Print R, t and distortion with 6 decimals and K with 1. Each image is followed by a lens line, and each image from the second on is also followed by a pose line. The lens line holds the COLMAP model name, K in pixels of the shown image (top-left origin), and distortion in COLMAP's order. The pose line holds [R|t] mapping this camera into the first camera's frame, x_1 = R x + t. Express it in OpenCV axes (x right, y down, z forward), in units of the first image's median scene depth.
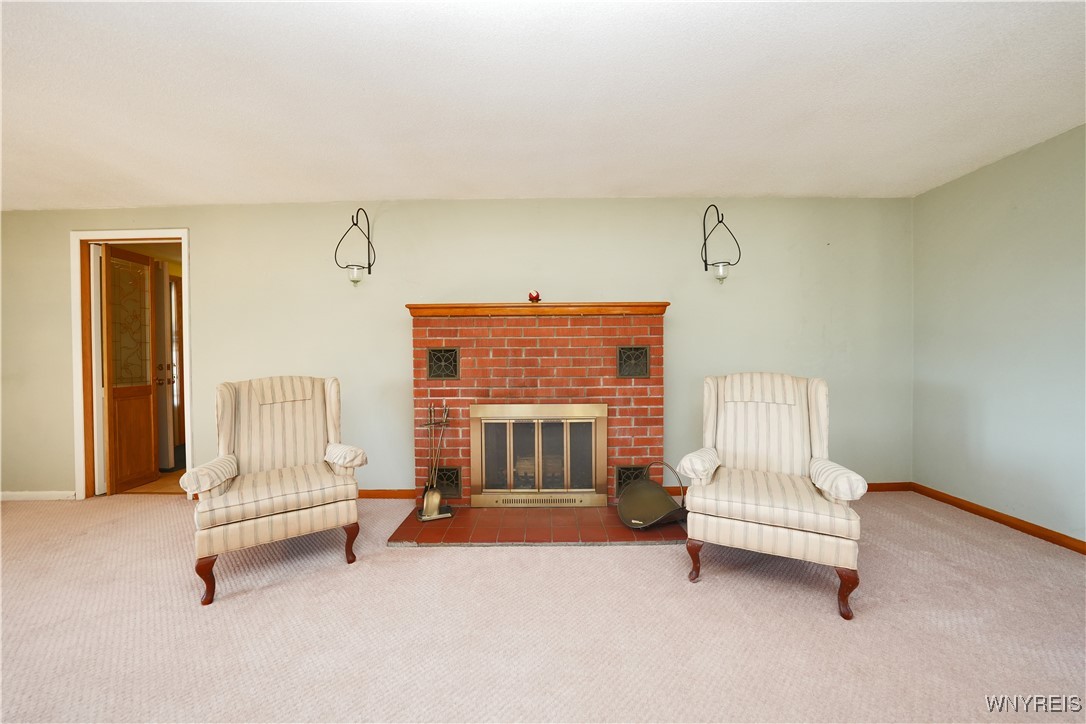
lens RADIAL K [[380.7, 0, 543.1], [0, 380.7, 360.1], [0, 0, 1]] dist [-0.011922, -0.000117]
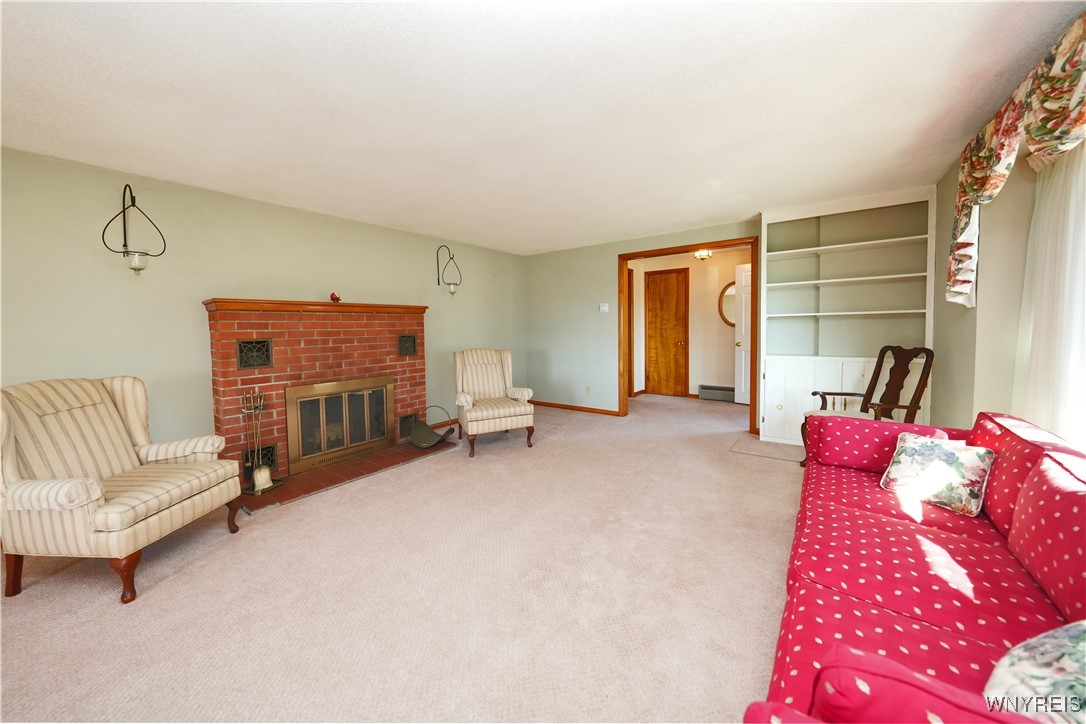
lens RADIAL K [[380.7, 0, 543.1], [0, 380.7, 355.8], [0, 0, 1]] dist [-0.011922, -0.000117]
pose [[0.598281, -0.062328, 0.798859, -0.637297], [0.021277, 0.997854, 0.061919, -0.035108], [-0.801004, -0.020047, 0.598323, -0.318206]]
